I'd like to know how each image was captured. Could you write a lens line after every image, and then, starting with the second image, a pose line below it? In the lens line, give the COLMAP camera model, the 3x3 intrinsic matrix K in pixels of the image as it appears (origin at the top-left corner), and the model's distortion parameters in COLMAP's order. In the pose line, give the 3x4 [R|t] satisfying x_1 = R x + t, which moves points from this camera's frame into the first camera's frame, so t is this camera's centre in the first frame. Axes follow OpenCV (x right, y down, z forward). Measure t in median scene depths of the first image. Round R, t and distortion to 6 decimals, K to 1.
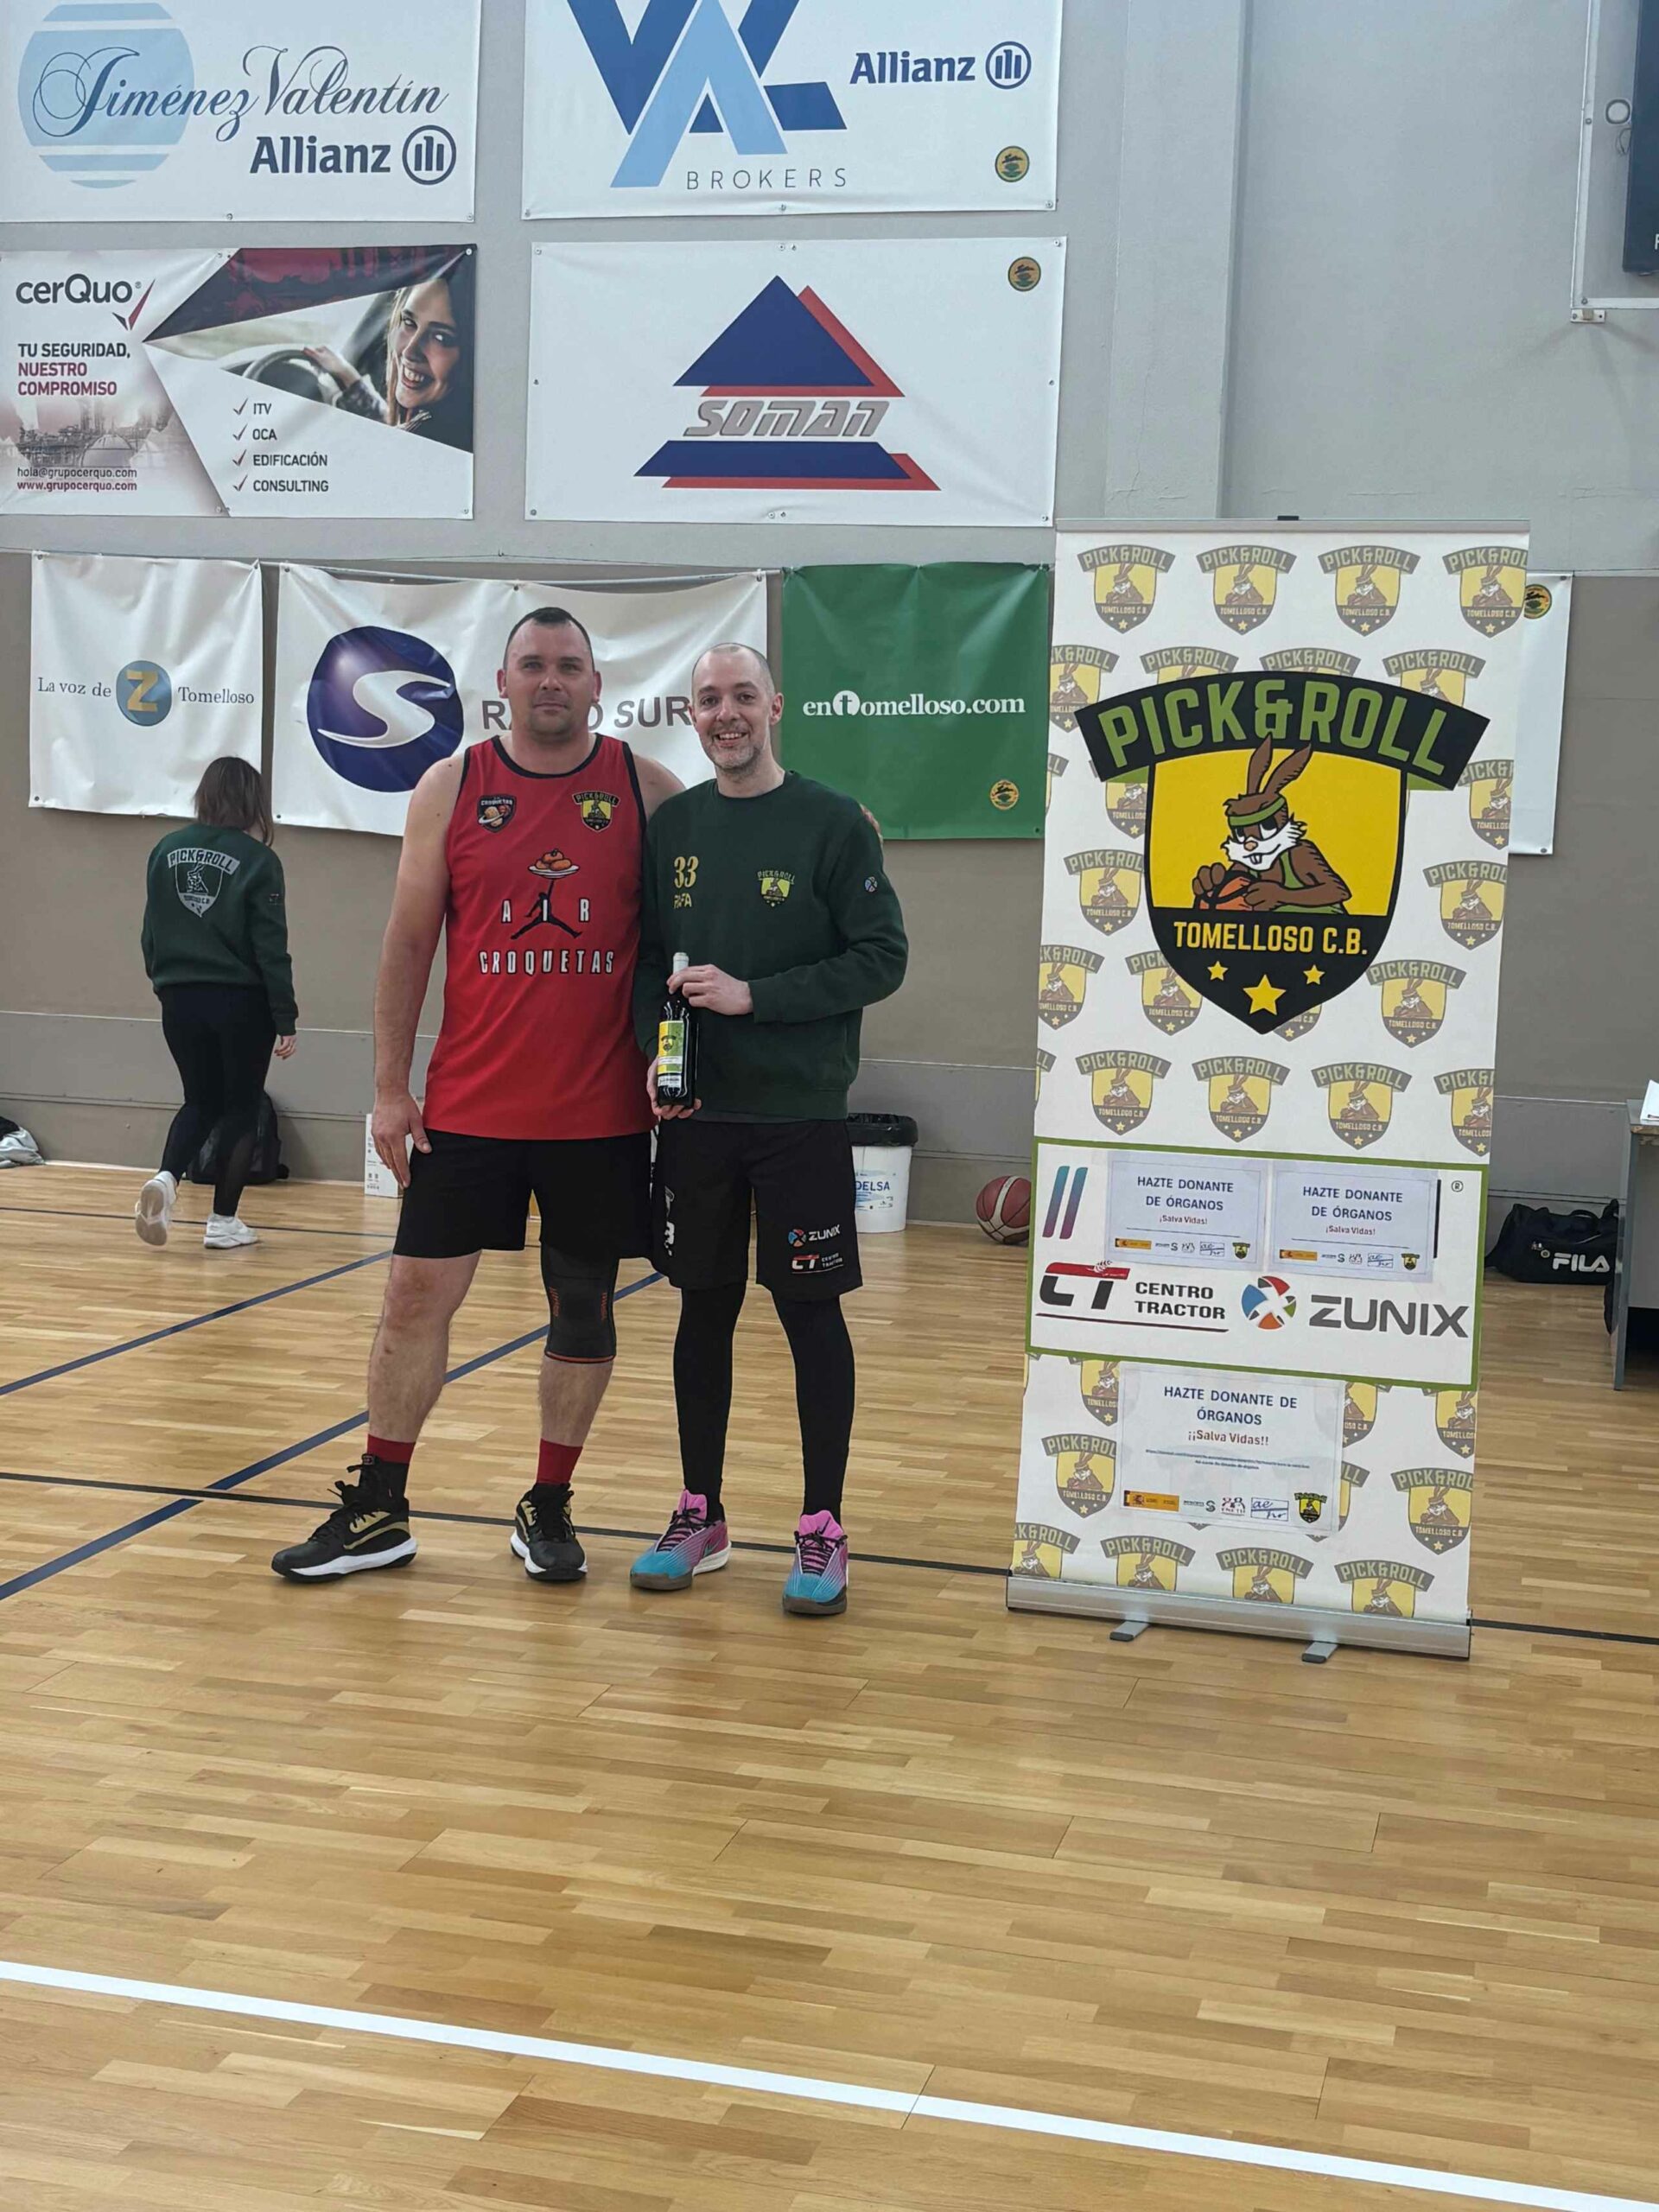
lens RADIAL K [[2936.3, 0, 786.9], [0, 2936.3, 1070.2], [0, 0, 1]] dist [0.106247, 0.000000]
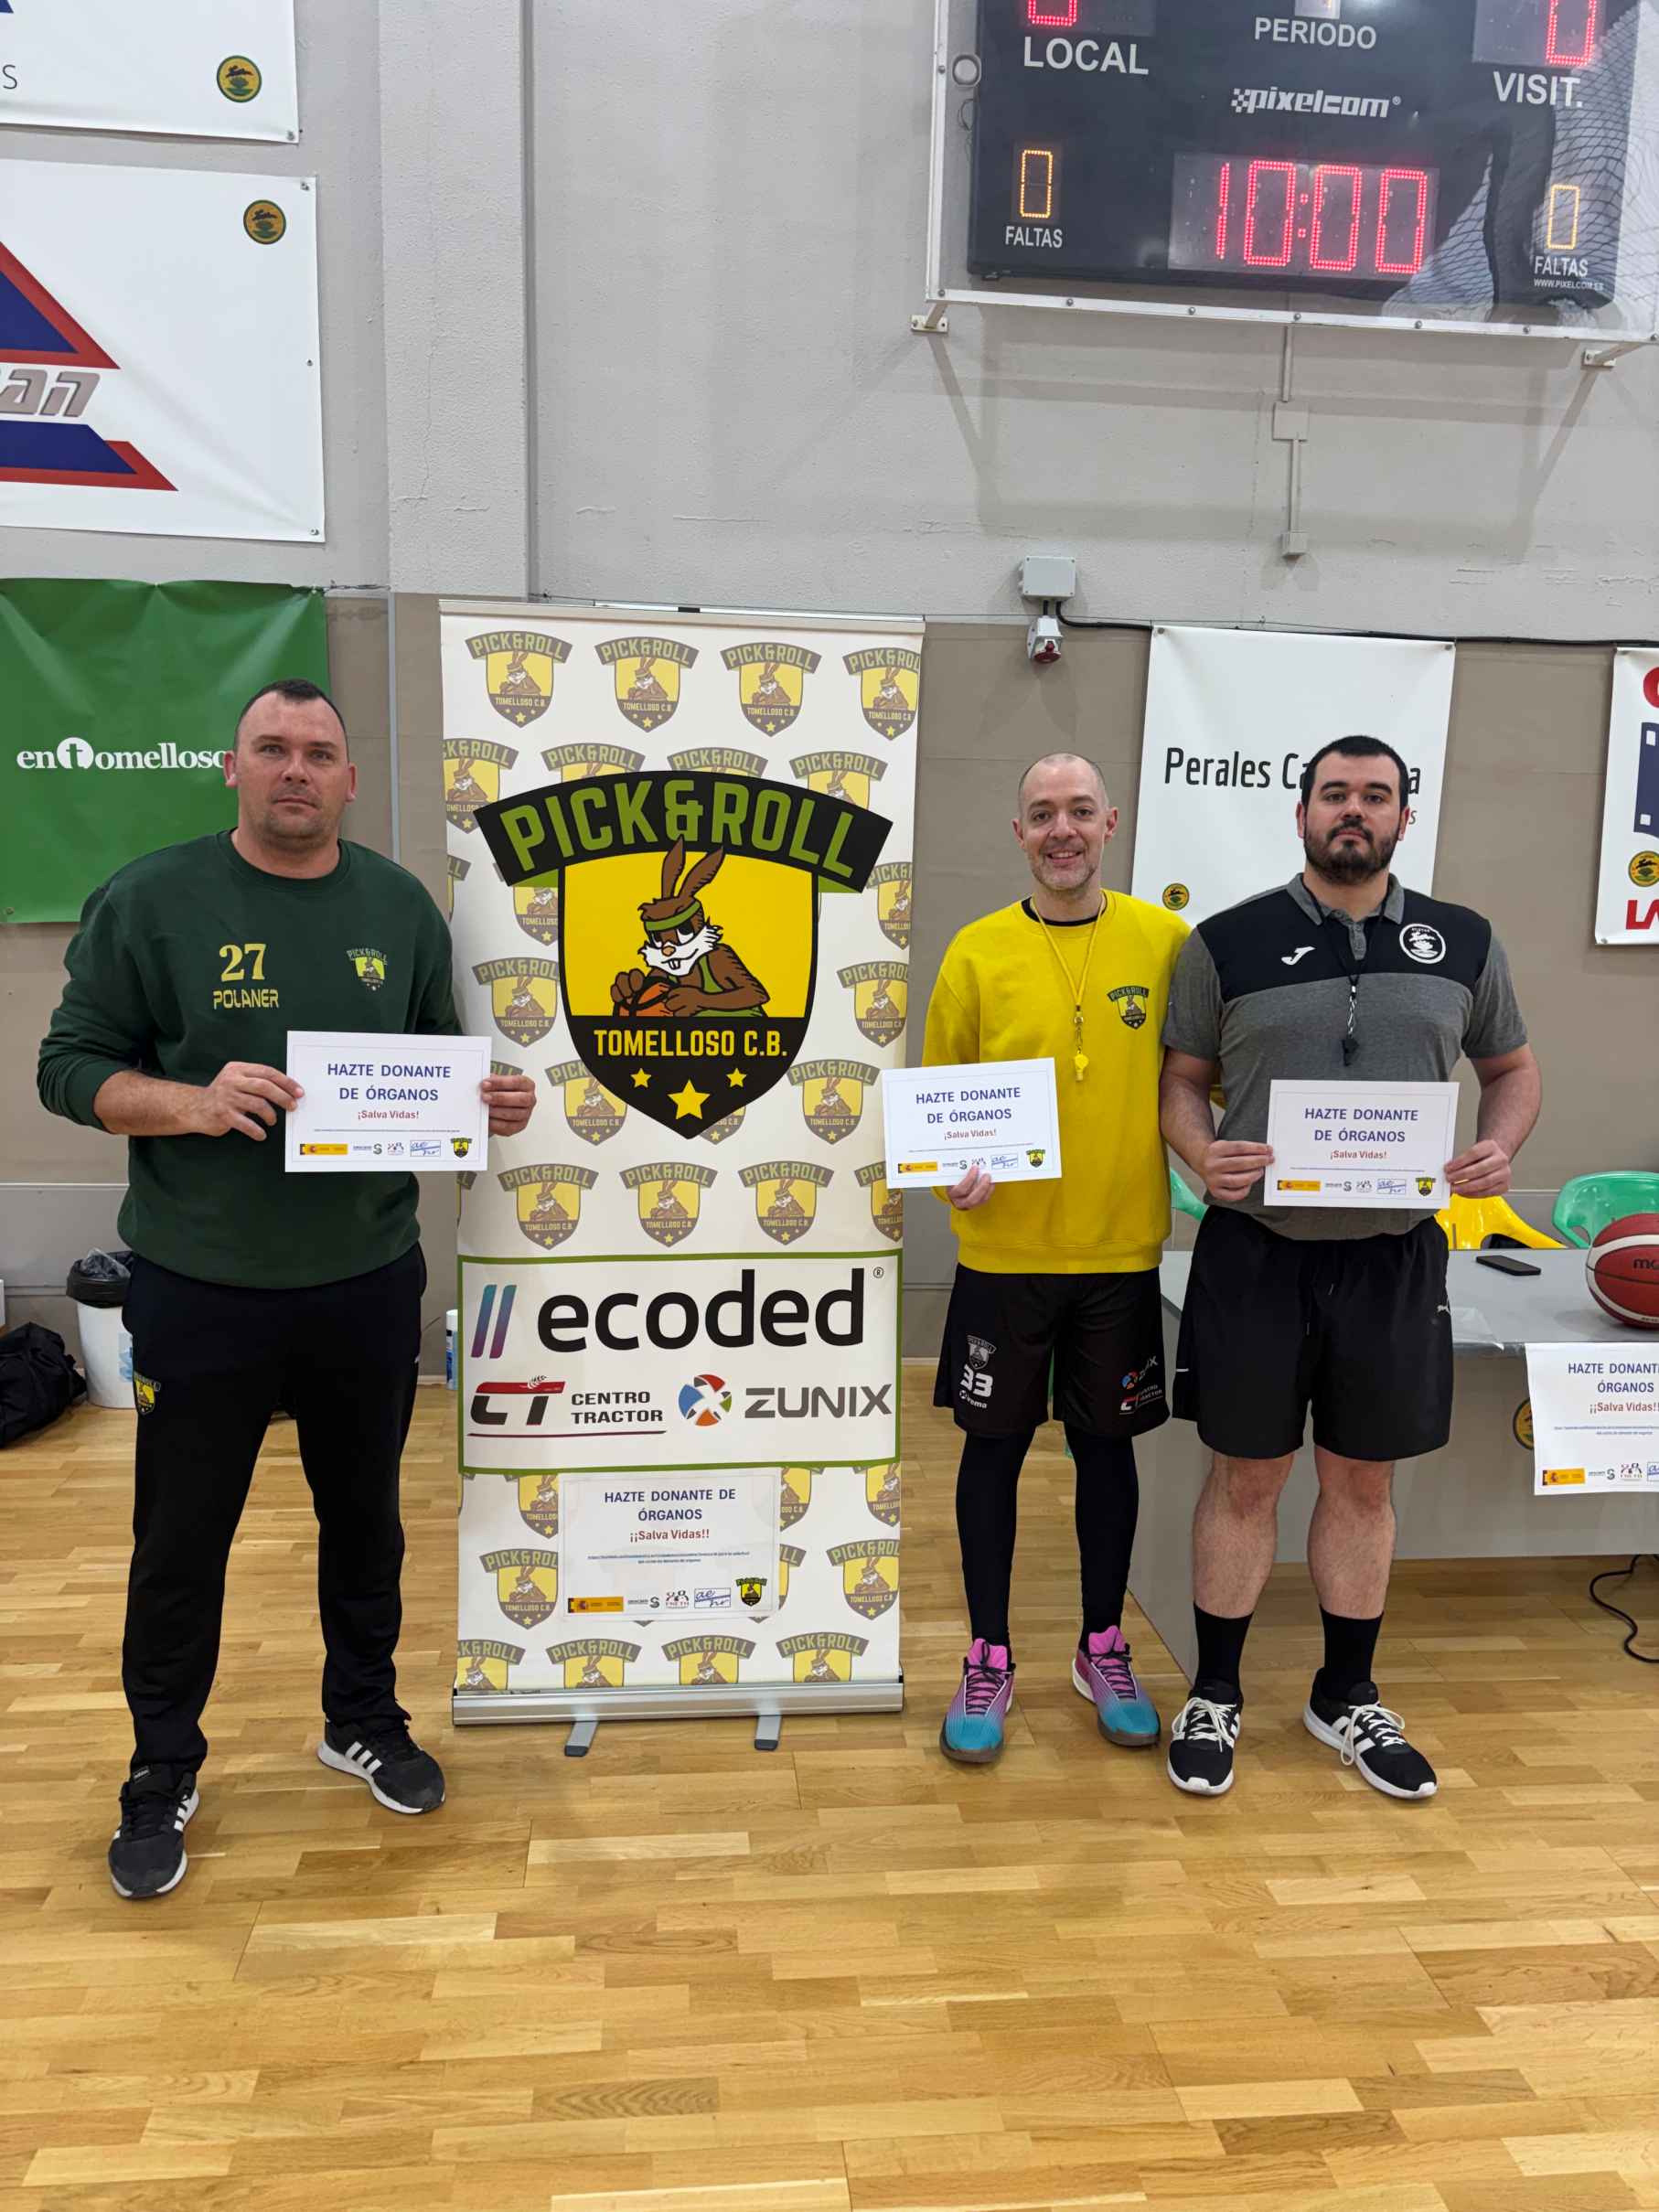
lens RADIAL K [[1729.9, 0, 850.2], [0, 1729.9, 1118.5], [0, 0, 1]] dist [0.080473, -0.100630]
pose [[0.922621, -0.071931, 0.378942, -0.009402], [0.046804, 0.996075, 0.075123, -0.060399], [-0.382858, -0.051574, 0.922366, 0.436188]]
